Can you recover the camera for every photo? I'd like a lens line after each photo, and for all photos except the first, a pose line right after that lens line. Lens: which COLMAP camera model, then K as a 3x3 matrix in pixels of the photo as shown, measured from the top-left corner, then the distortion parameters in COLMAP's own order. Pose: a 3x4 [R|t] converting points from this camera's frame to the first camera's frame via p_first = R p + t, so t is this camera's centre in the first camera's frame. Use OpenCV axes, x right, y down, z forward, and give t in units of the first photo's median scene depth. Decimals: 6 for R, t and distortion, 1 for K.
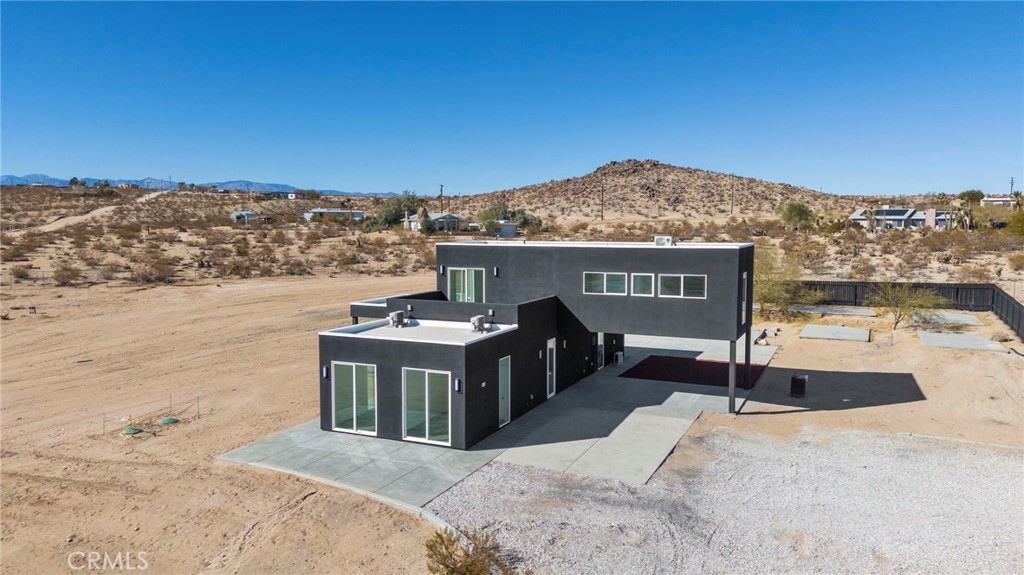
lens RADIAL K [[749.8, 0, 507.6], [0, 749.8, 284.7], [0, 0, 1]] dist [0.055947, -0.047472]
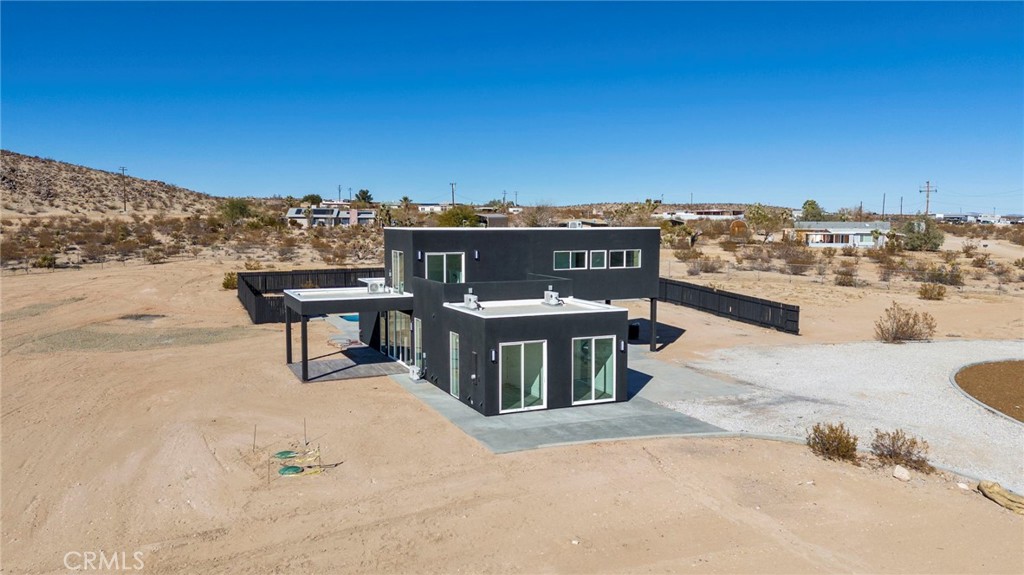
lens RADIAL K [[749.8, 0, 511.2], [0, 749.8, 288.5], [0, 0, 1]] dist [0.055947, -0.047472]
pose [[0.653202, -0.064364, 0.754443, -0.773077], [0.061069, 0.997613, 0.032236, -0.000854], [-0.754717, 0.025017, 0.655573, 0.275661]]
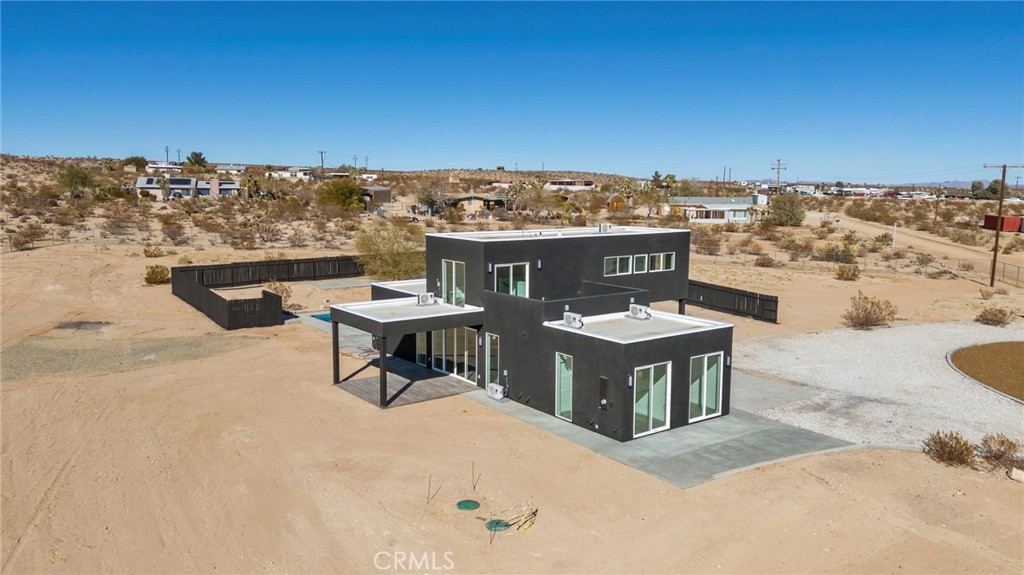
lens RADIAL K [[749.8, 0, 512.5], [0, 749.8, 288.9], [0, 0, 1]] dist [0.055947, -0.047472]
pose [[0.473112, -0.114254, 0.873562, -0.920569], [0.066311, 0.993361, 0.094009, -0.081932], [-0.878503, 0.013450, 0.477547, 0.543364]]
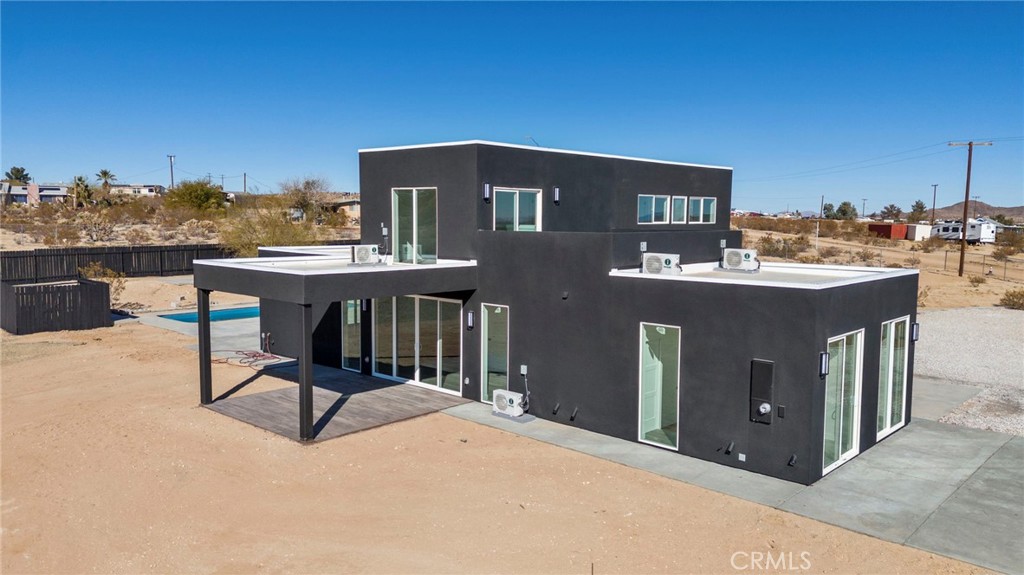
lens RADIAL K [[749.8, 0, 513.9], [0, 749.8, 294.2], [0, 0, 1]] dist [0.055947, -0.047472]
pose [[0.309358, -0.093317, 0.946356, -0.619943], [0.070421, 0.994689, 0.075063, 0.015715], [-0.948335, 0.043422, 0.314286, 0.836601]]
